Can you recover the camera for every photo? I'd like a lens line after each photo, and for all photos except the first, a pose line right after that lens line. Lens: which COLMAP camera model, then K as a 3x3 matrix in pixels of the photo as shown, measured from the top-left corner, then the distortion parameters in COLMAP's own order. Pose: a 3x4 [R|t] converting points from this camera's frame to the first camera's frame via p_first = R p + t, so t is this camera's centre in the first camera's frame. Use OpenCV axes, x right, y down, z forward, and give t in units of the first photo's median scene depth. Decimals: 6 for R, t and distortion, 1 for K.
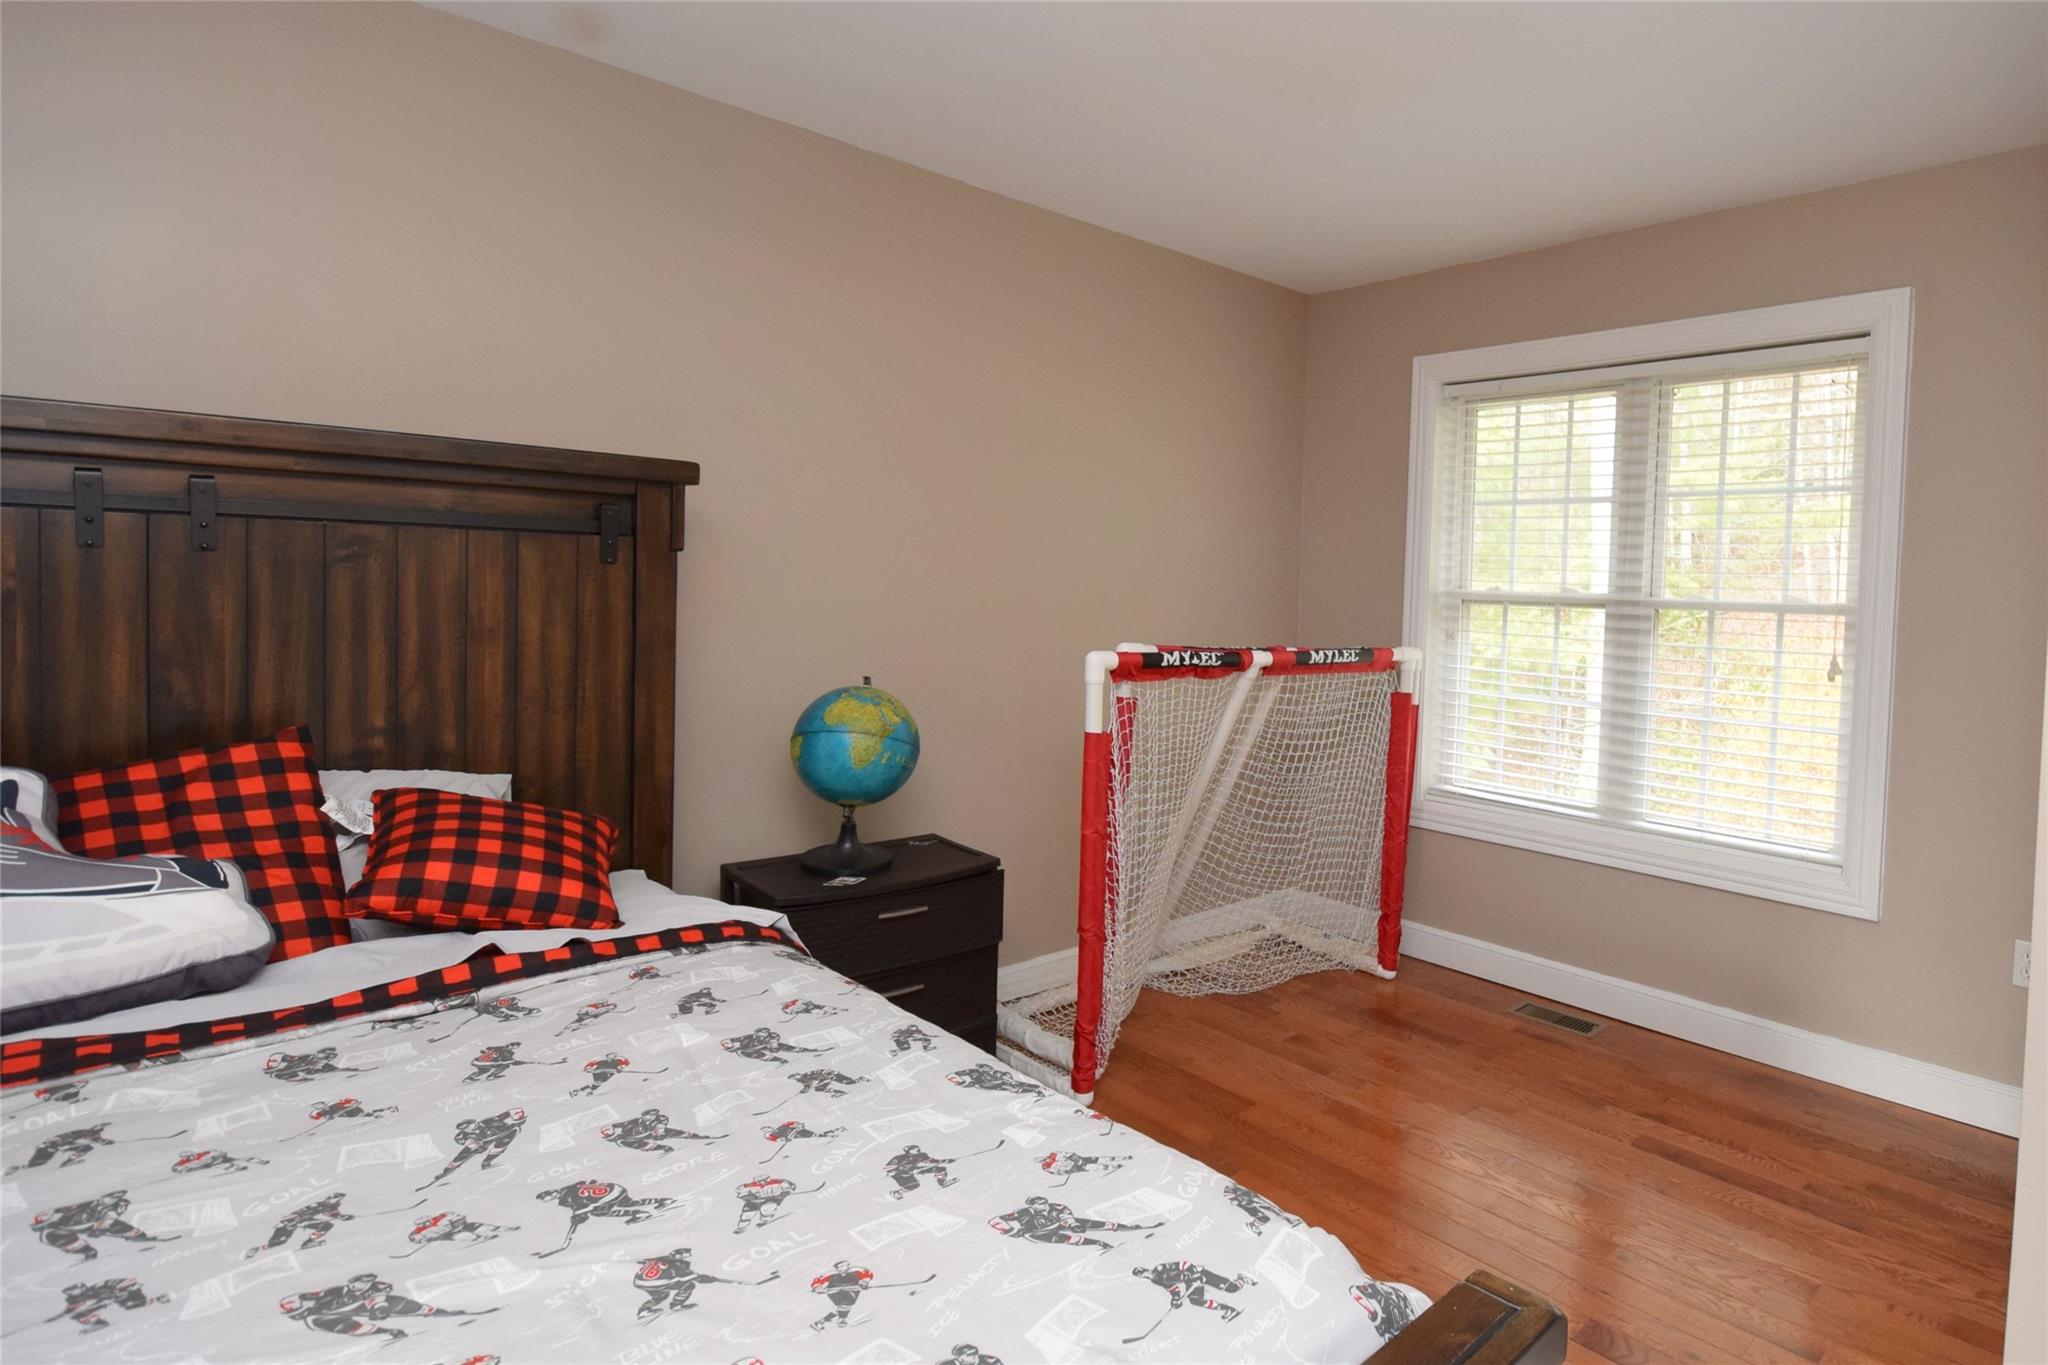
lens RADIAL K [[1099.9, 0, 1273.7], [0, 1099.9, 620.4], [0, 0, 1]] dist [-0.000107, -0.015651]
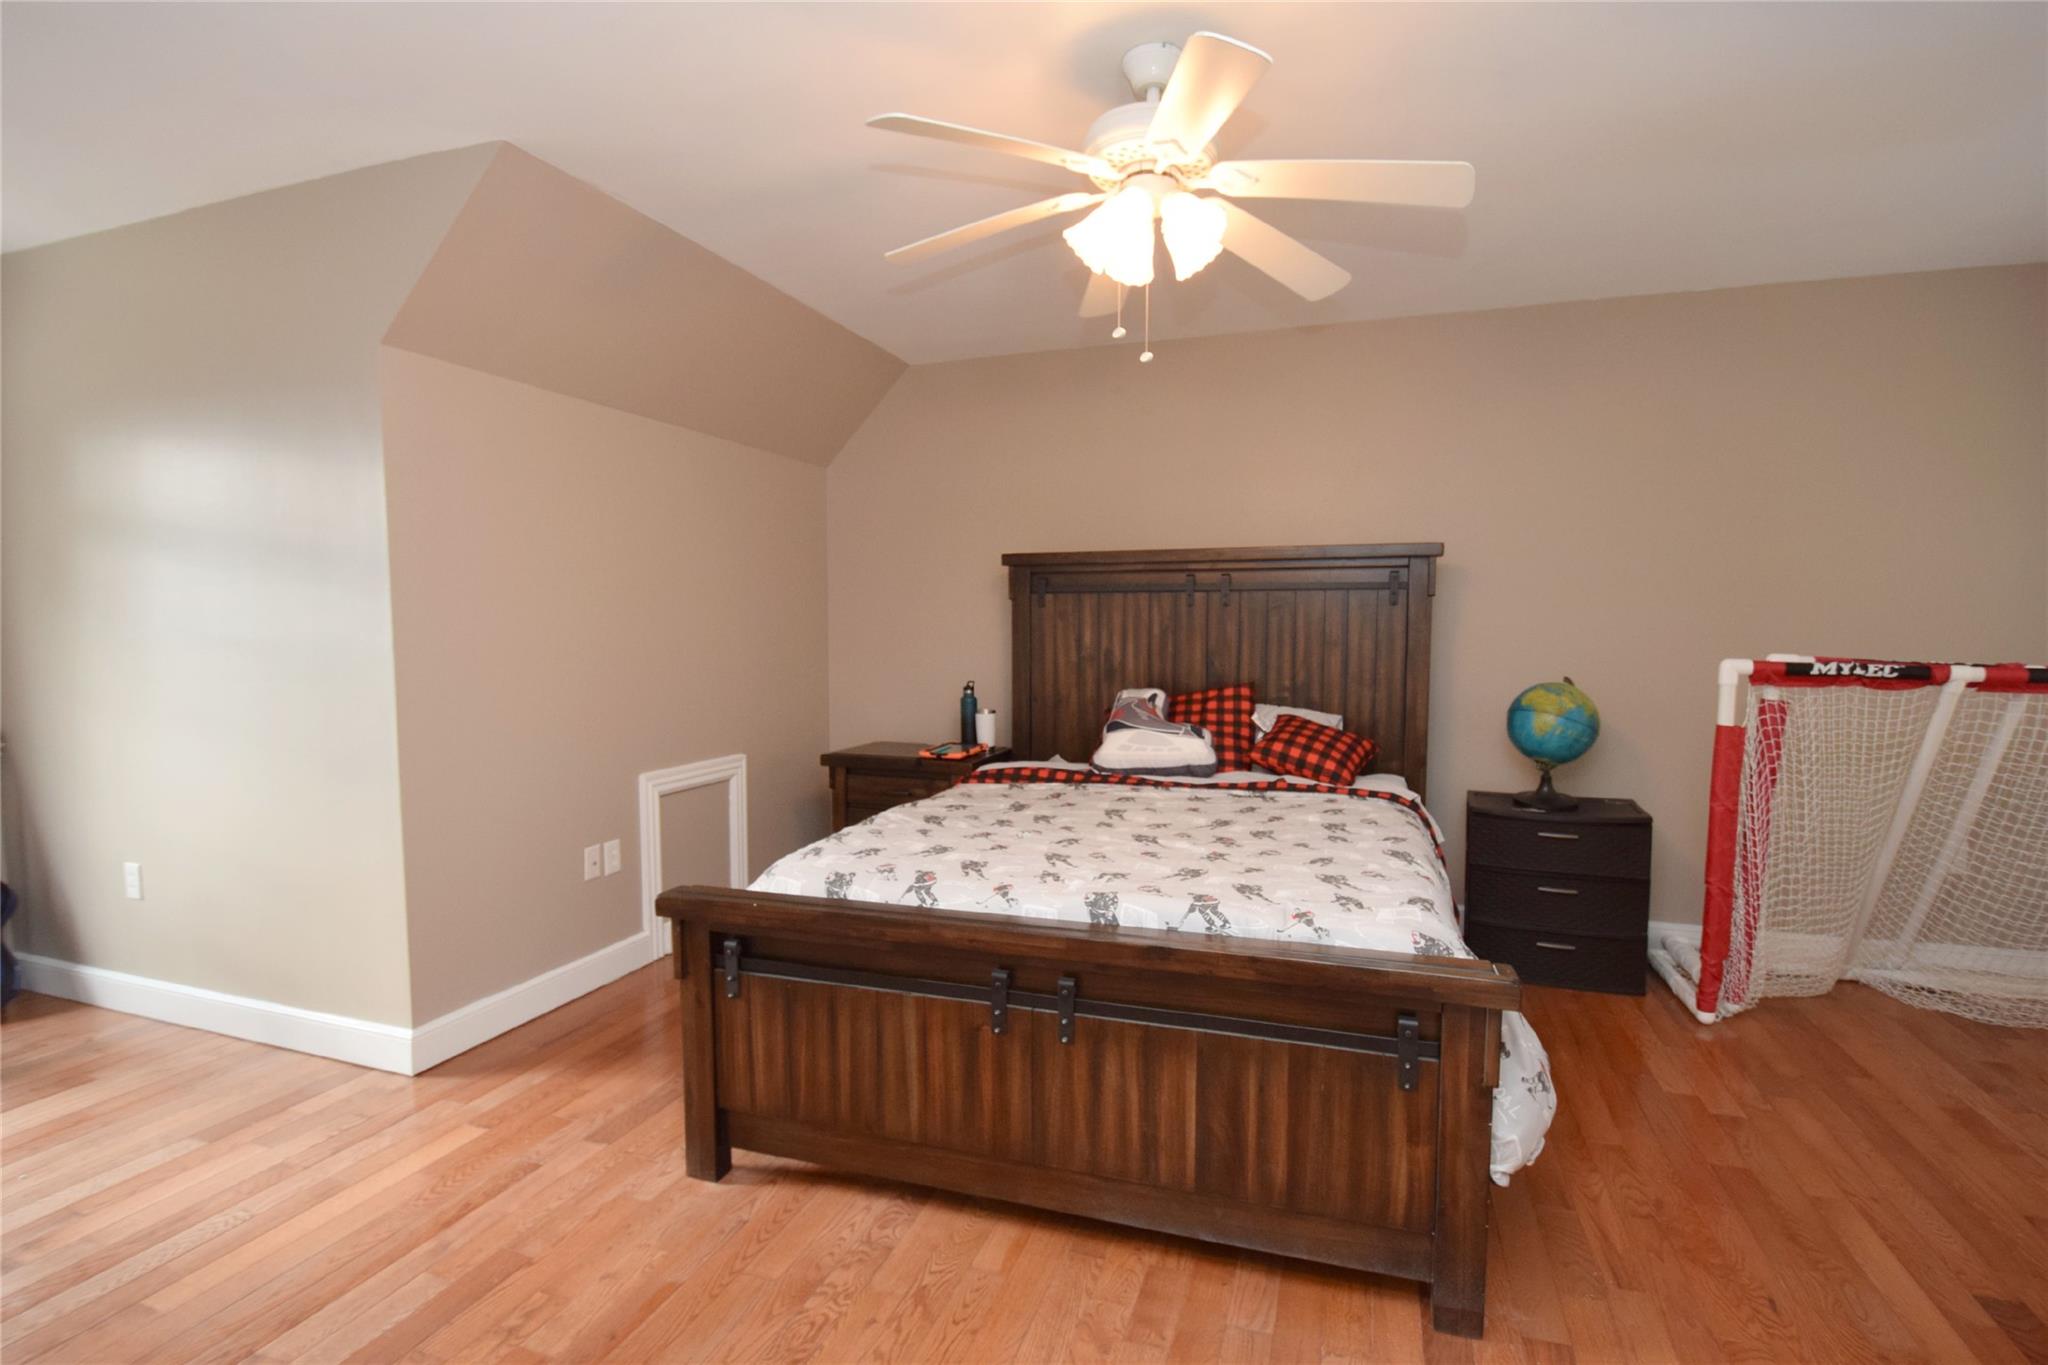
lens RADIAL K [[974.4, 0, 1055.7], [0, 974.4, 692.6], [0, 0, 1]] dist [0.013609, -0.023755]
pose [[0.407456, 0.033195, -0.912621, 0.683604], [-0.013433, 0.999449, 0.030355, 0.054882], [0.913126, -0.000109, 0.407678, -0.167859]]
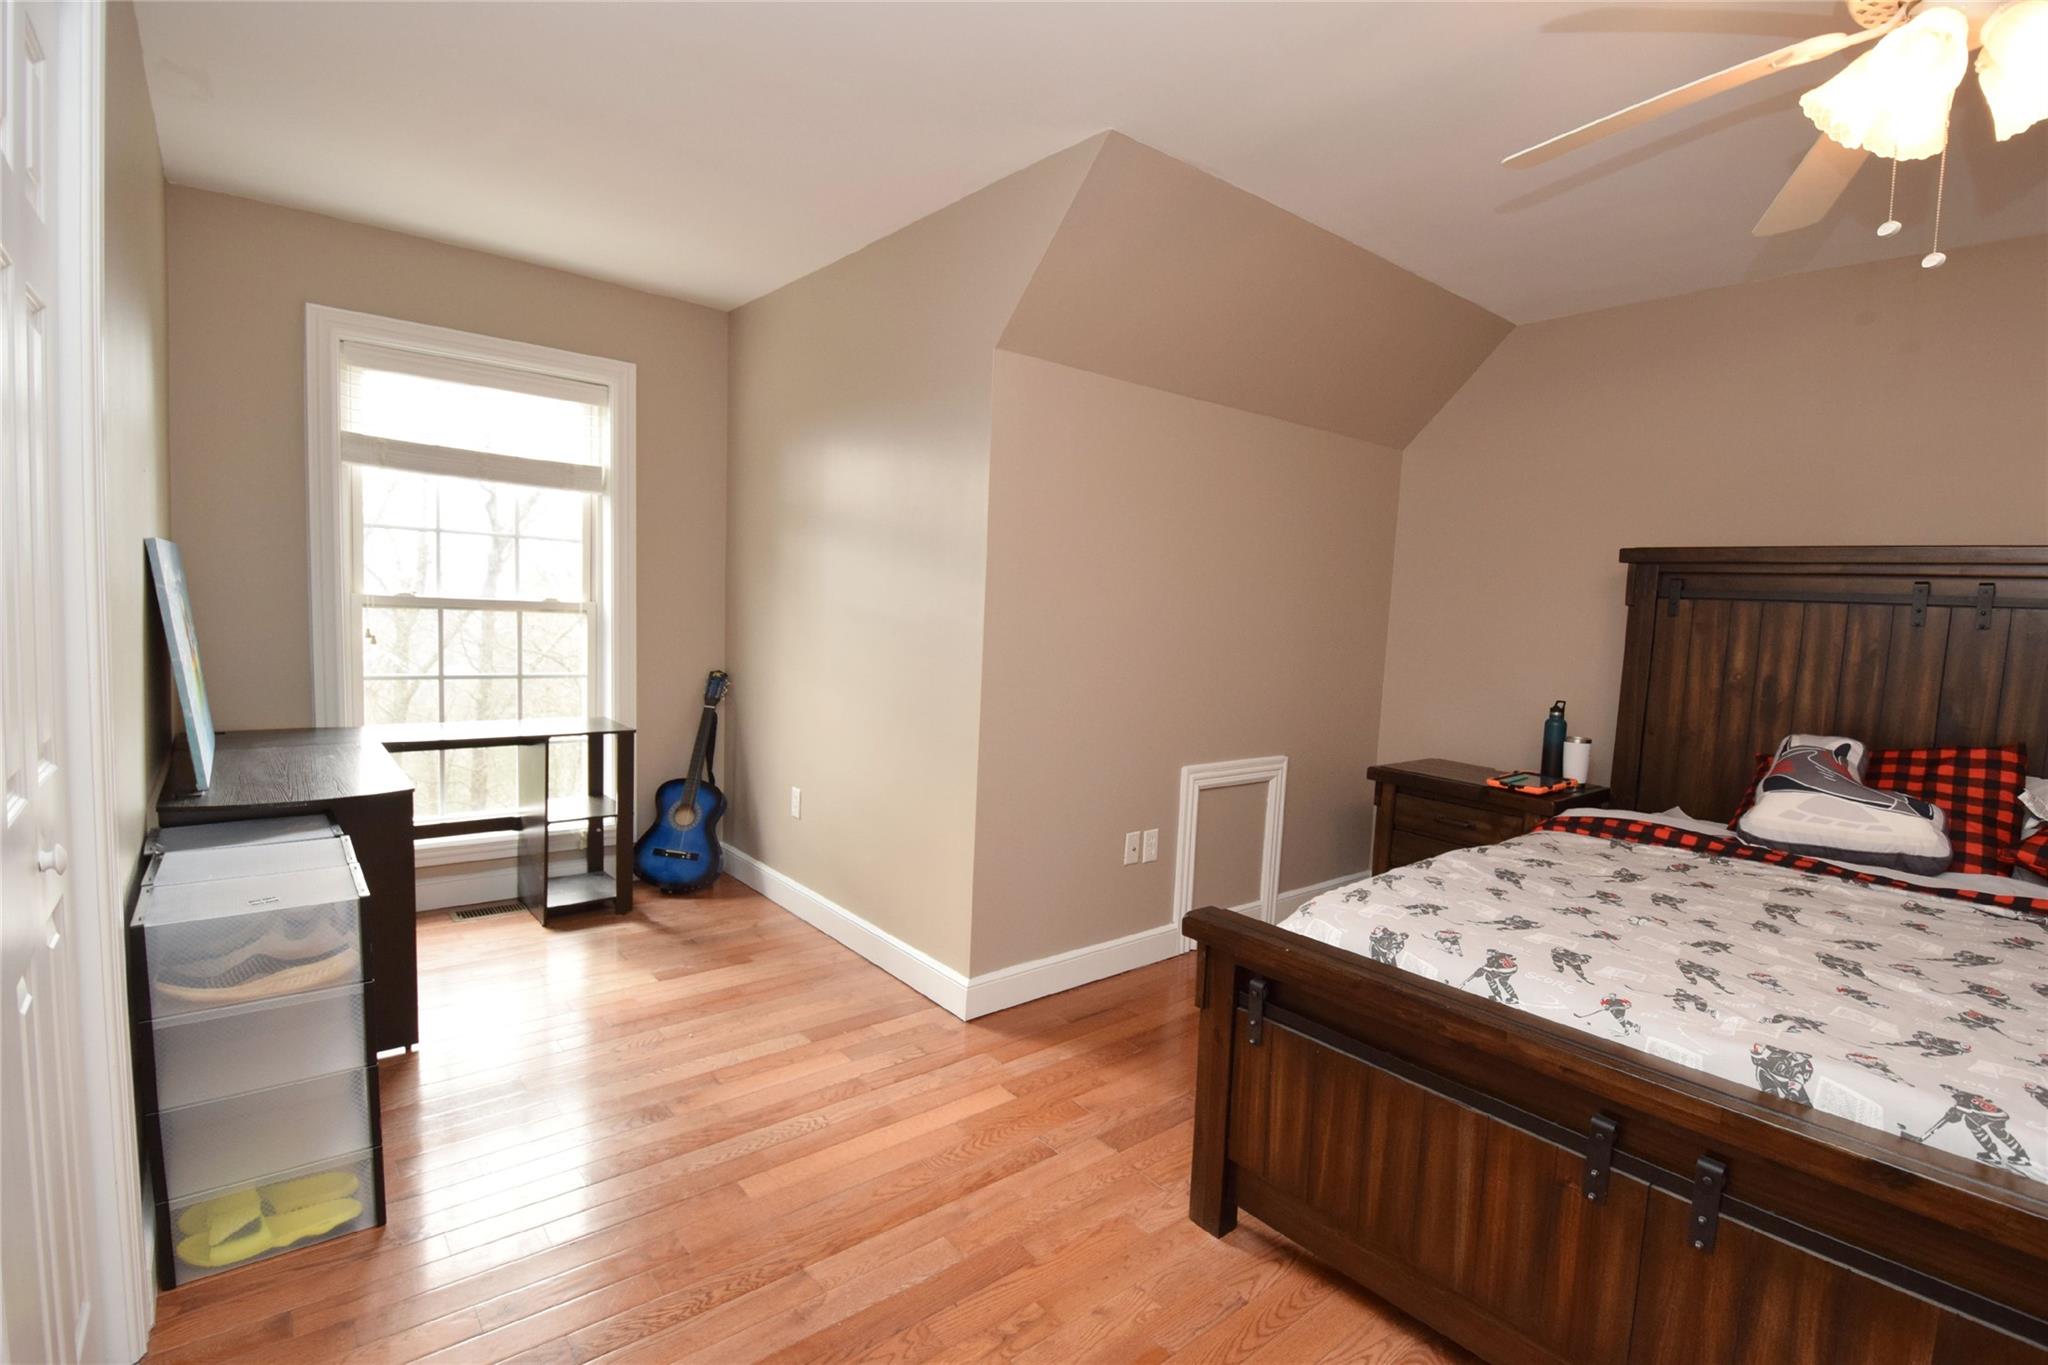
lens RADIAL K [[974.4, 0, 1055.7], [0, 974.4, 692.6], [0, 0, 1]] dist [0.013609, -0.023755]
pose [[-0.125388, 0.056534, -0.990496, 0.536168], [-0.078570, 0.994673, 0.066719, 0.036431], [0.988992, 0.086189, -0.120278, -0.161789]]
